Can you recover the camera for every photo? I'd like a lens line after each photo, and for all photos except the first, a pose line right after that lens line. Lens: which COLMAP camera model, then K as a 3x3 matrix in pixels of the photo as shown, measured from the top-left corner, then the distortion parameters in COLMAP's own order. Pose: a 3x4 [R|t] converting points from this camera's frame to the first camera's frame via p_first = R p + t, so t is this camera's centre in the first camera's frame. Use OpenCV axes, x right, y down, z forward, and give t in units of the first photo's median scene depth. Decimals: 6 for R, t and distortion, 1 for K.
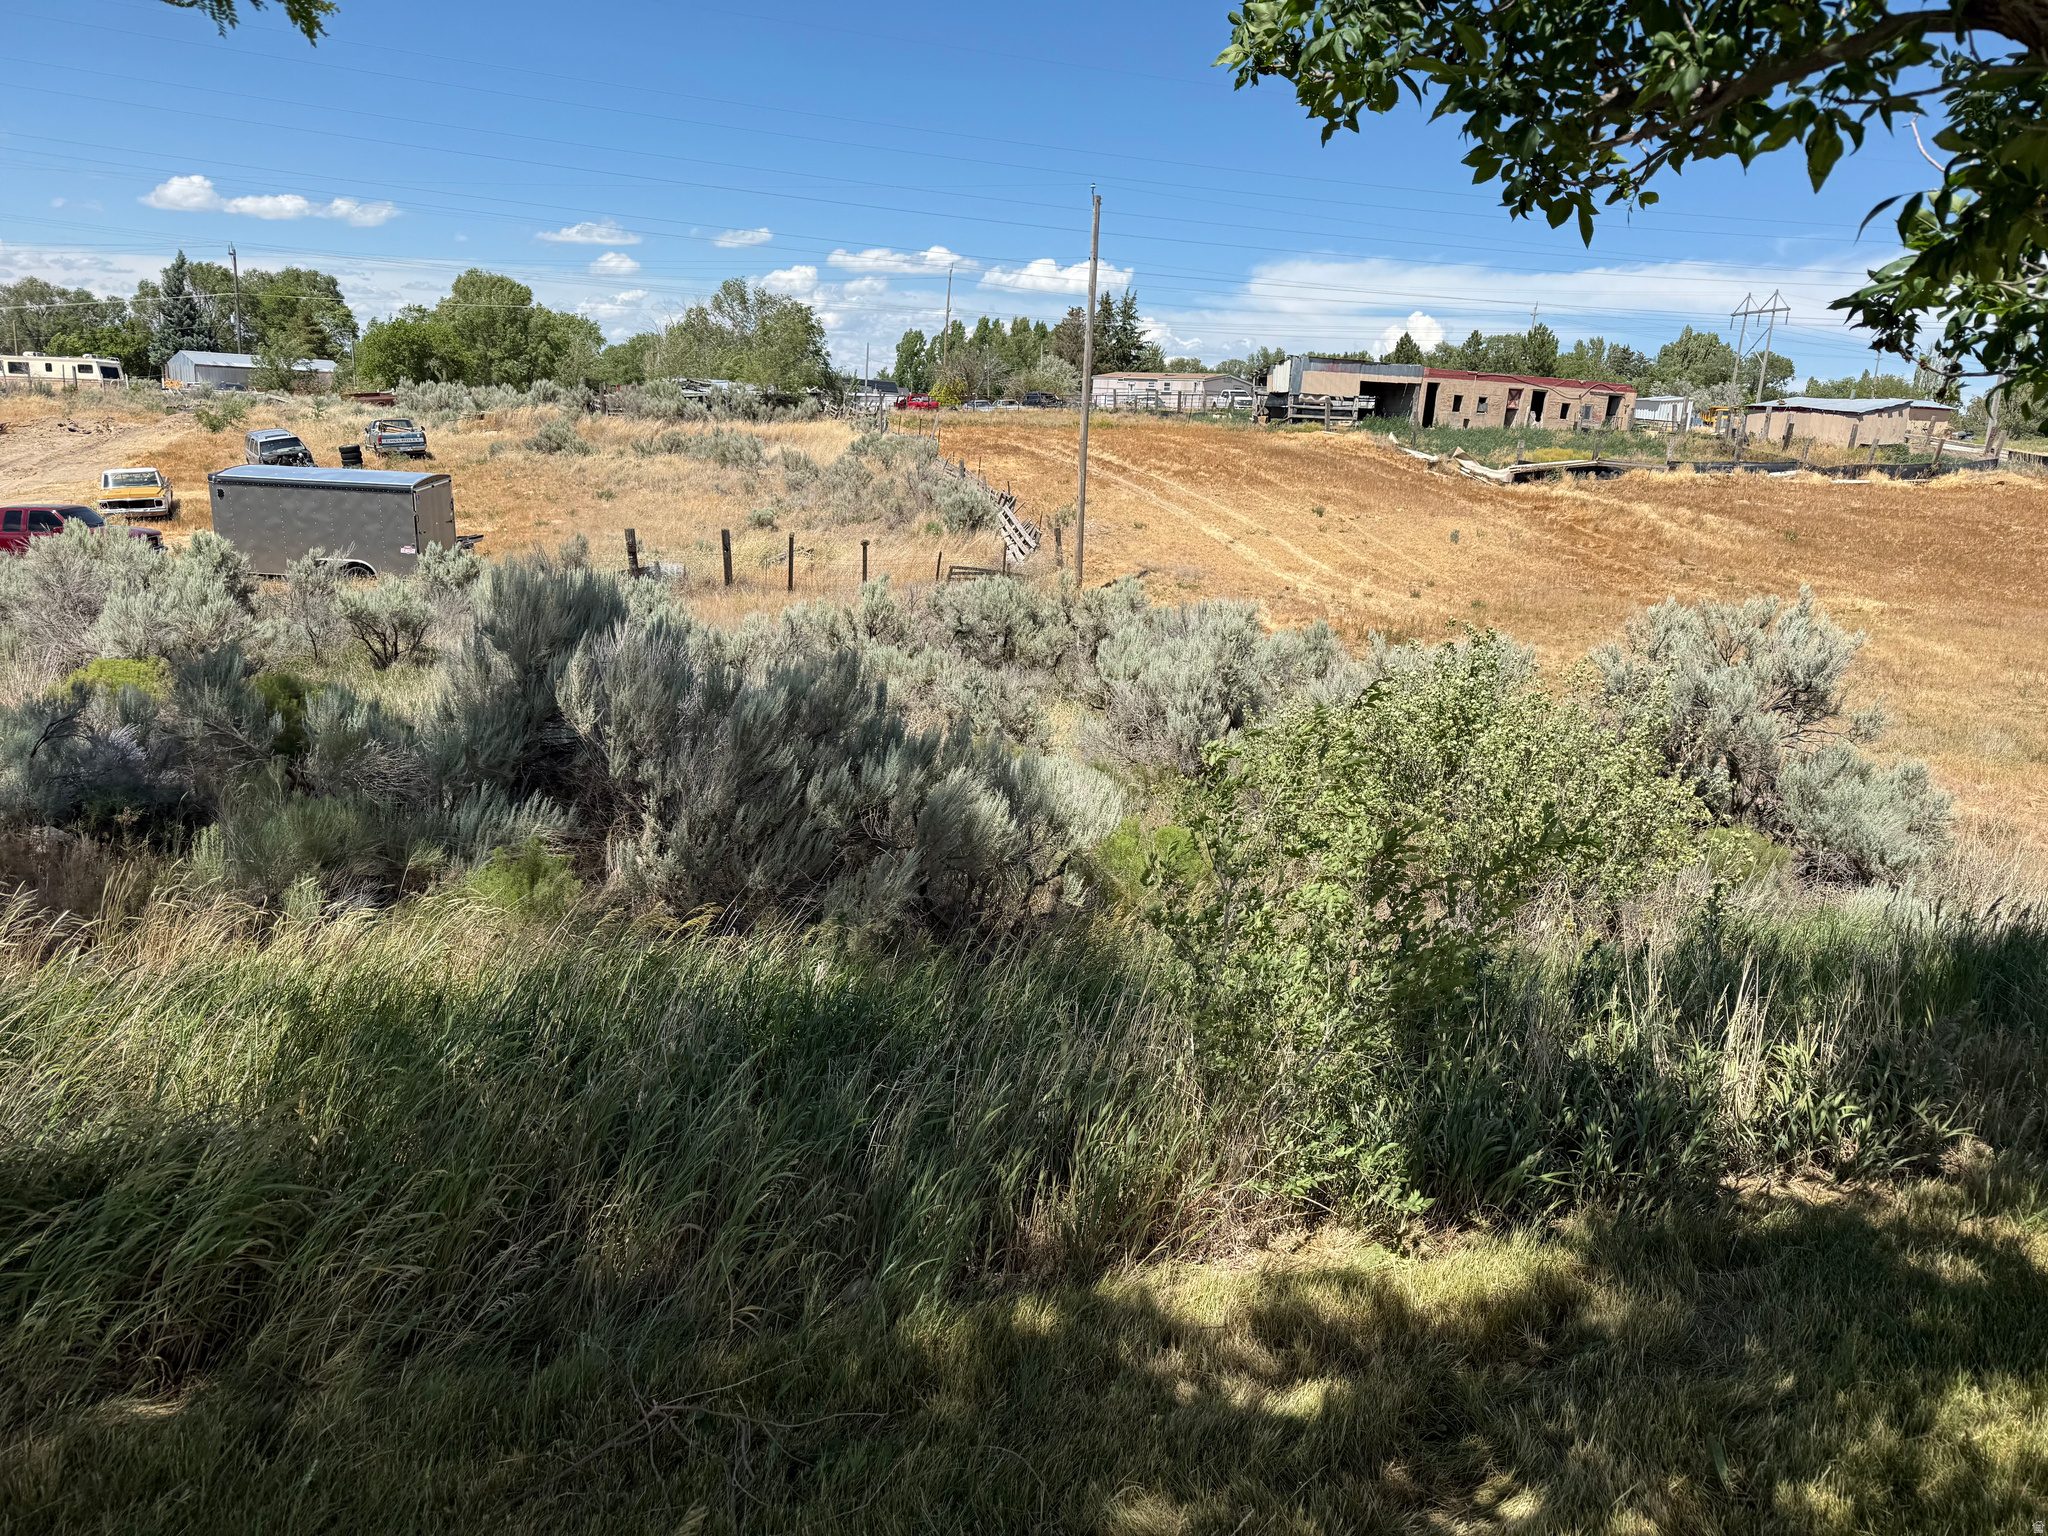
lens RADIAL K [[1440.3, 0, 1037.7], [0, 1440.3, 793.1], [0, 0, 1]] dist [0.065205, -0.082051]
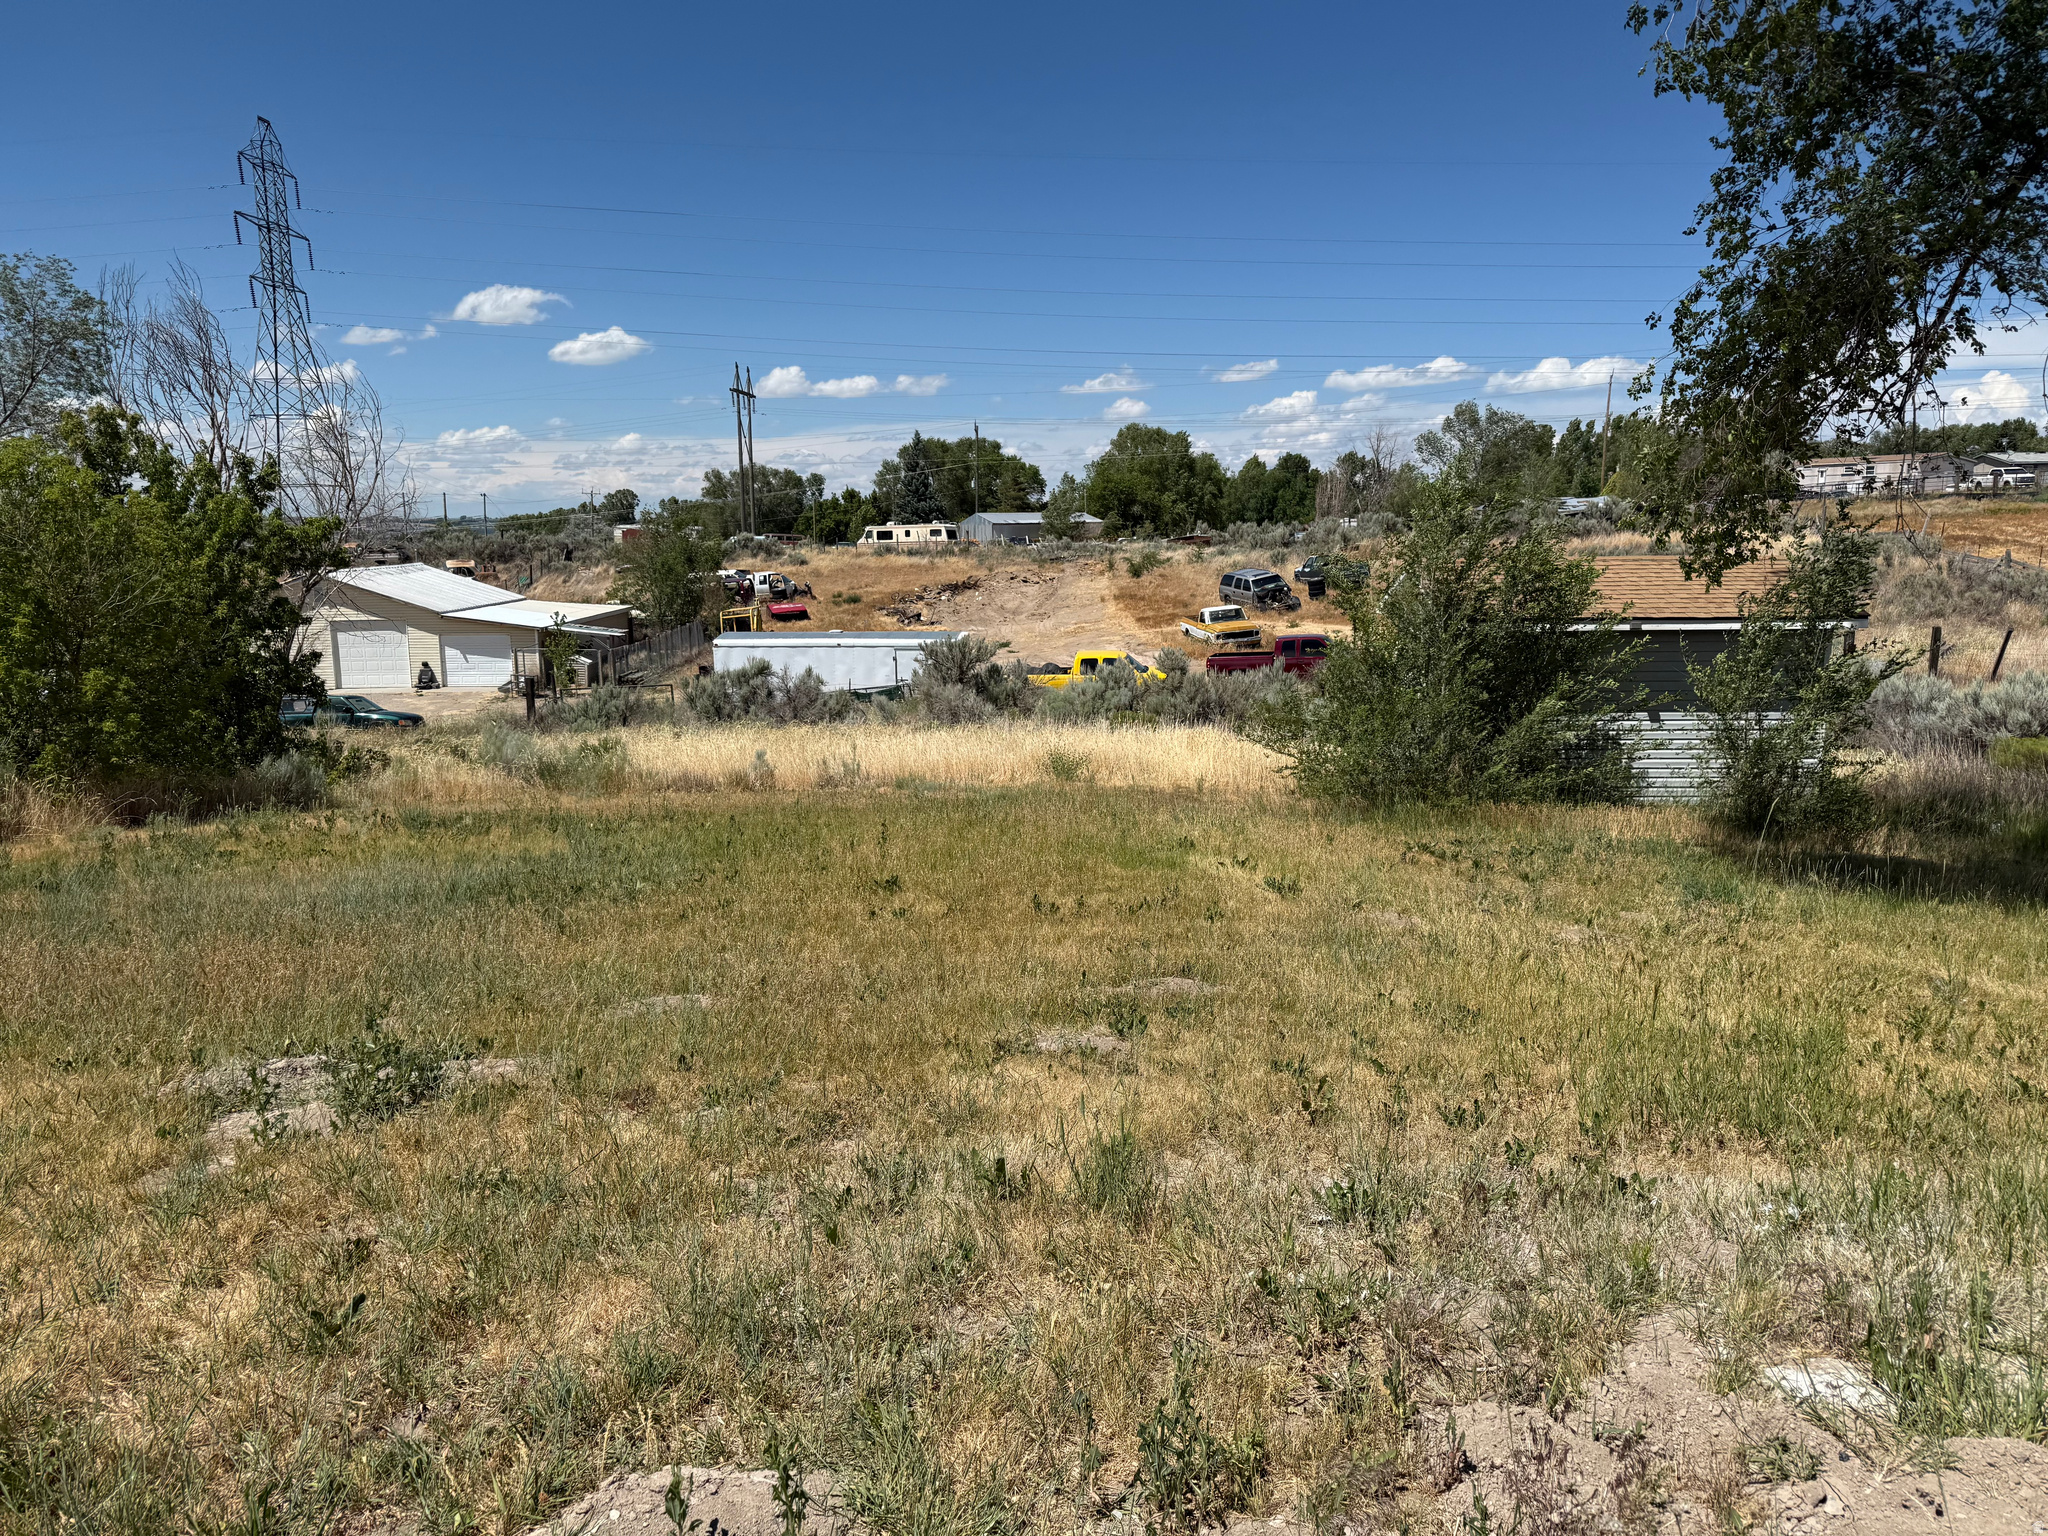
lens RADIAL K [[1440.3, 0, 1032.2], [0, 1440.3, 796.2], [0, 0, 1]] dist [0.065205, -0.082051]
pose [[0.950802, -0.011885, -0.309570, -0.264231], [-0.011478, 0.997226, -0.073541, 0.015042], [0.309585, 0.073476, 0.948029, -0.110301]]
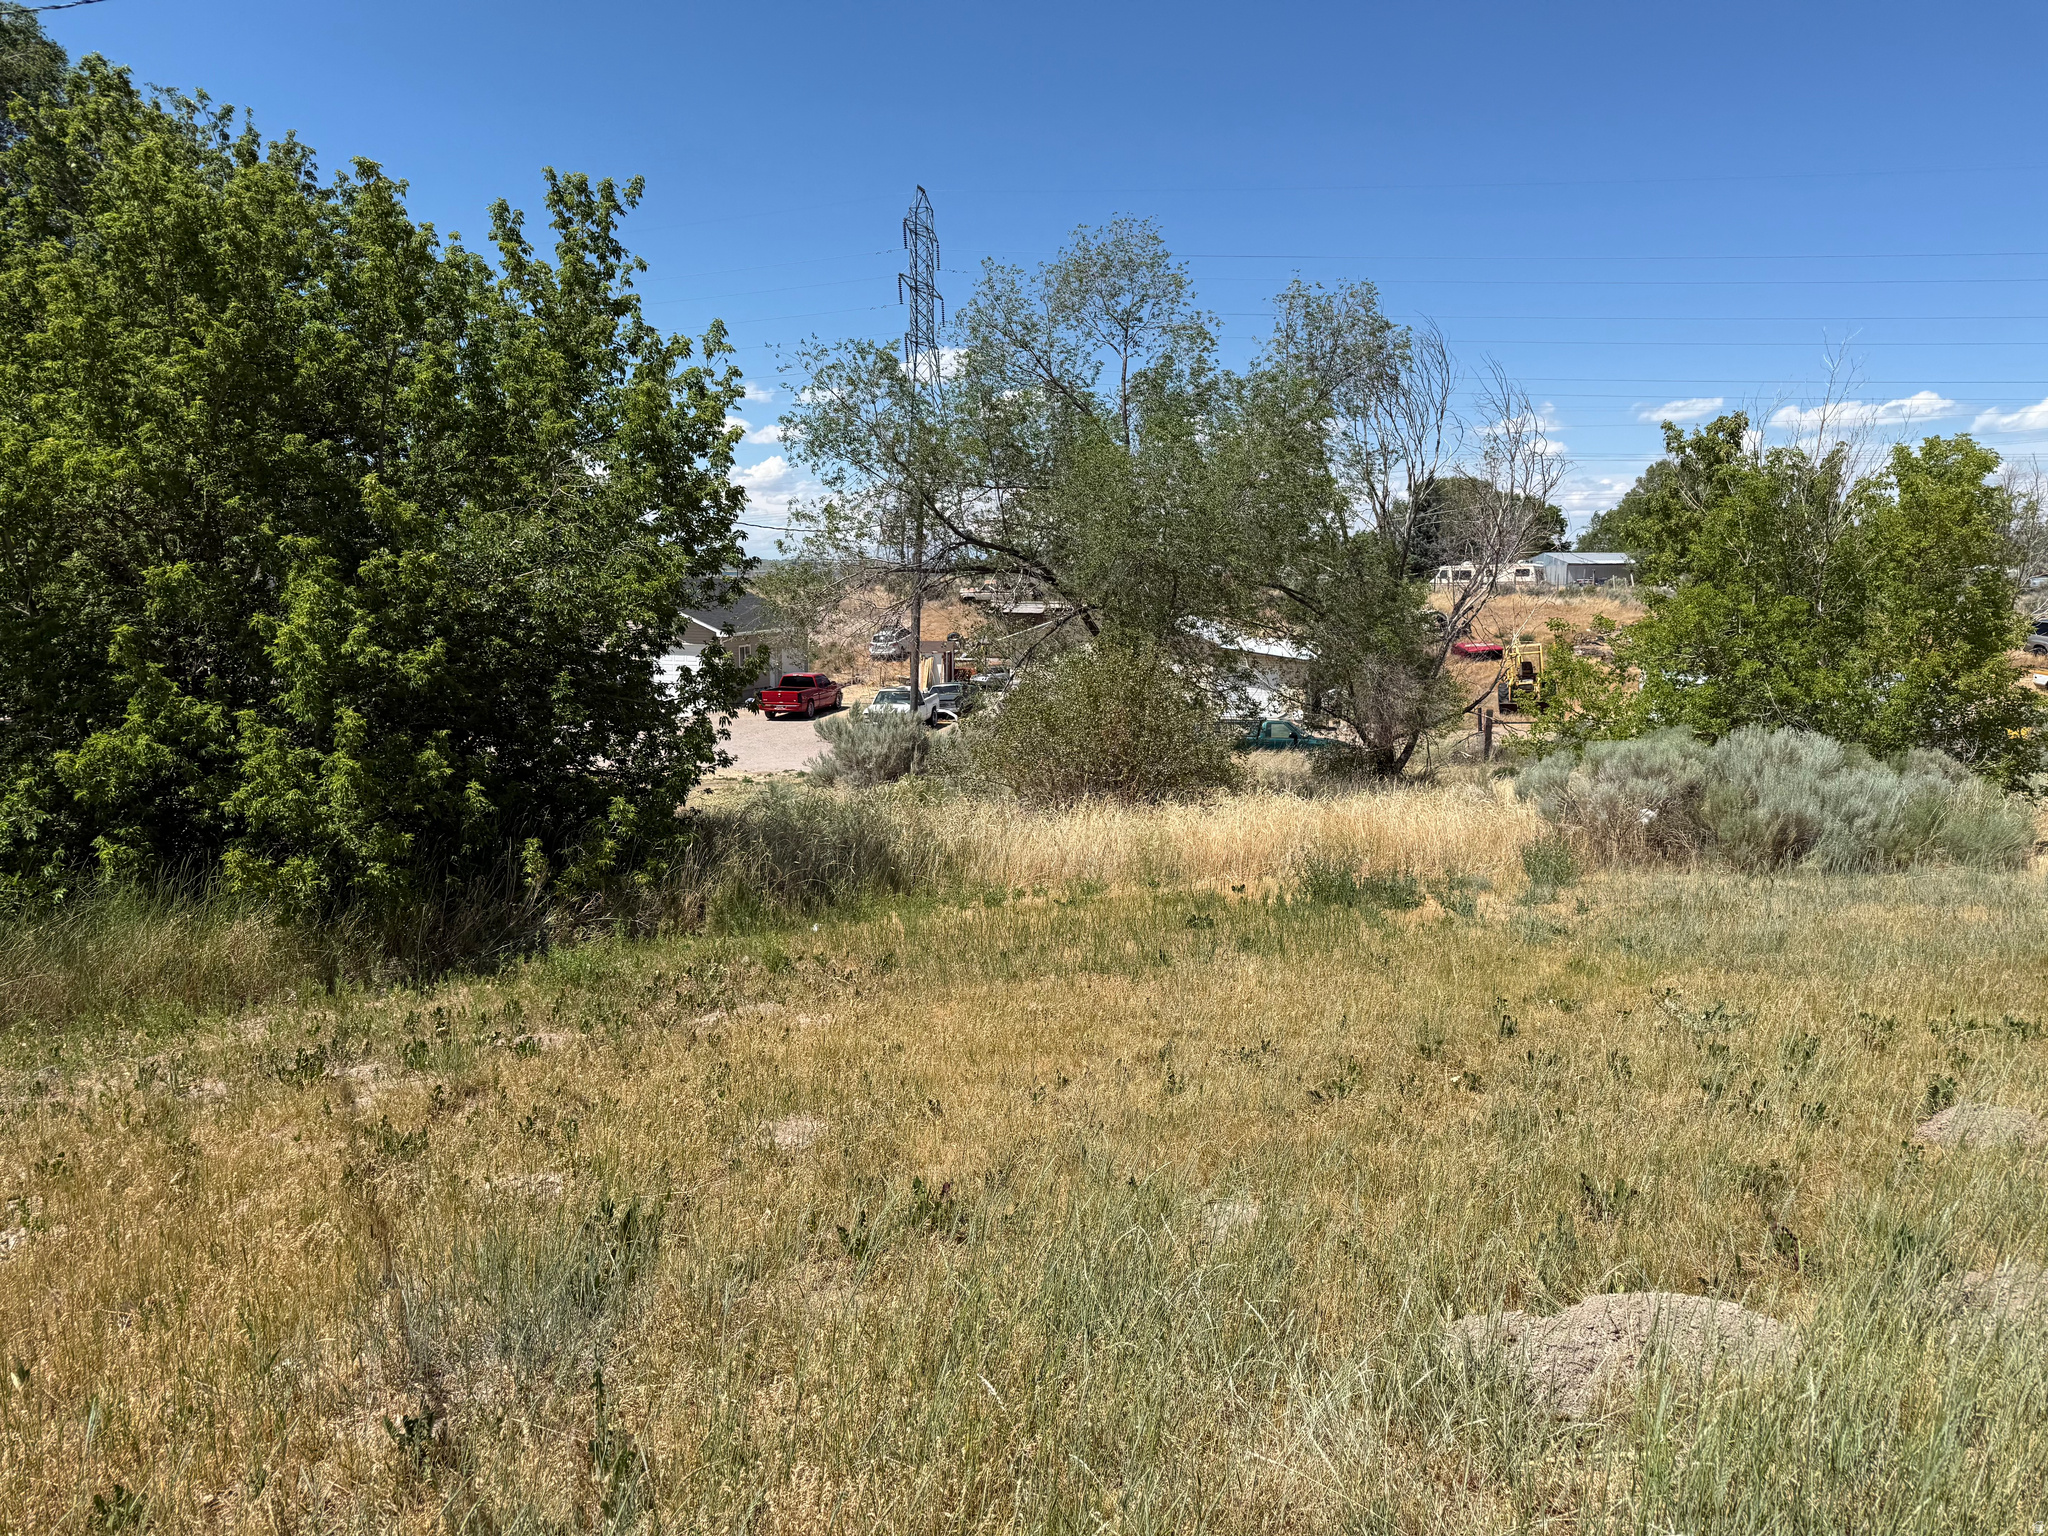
lens RADIAL K [[1440.3, 0, 1017.1], [0, 1440.3, 769.3], [0, 0, 1]] dist [0.065205, -0.082051]
pose [[0.842620, 0.018657, -0.538185, -0.460857], [-0.090658, 0.990050, -0.107620, 0.026998], [0.530822, 0.139474, 0.835928, -0.185187]]
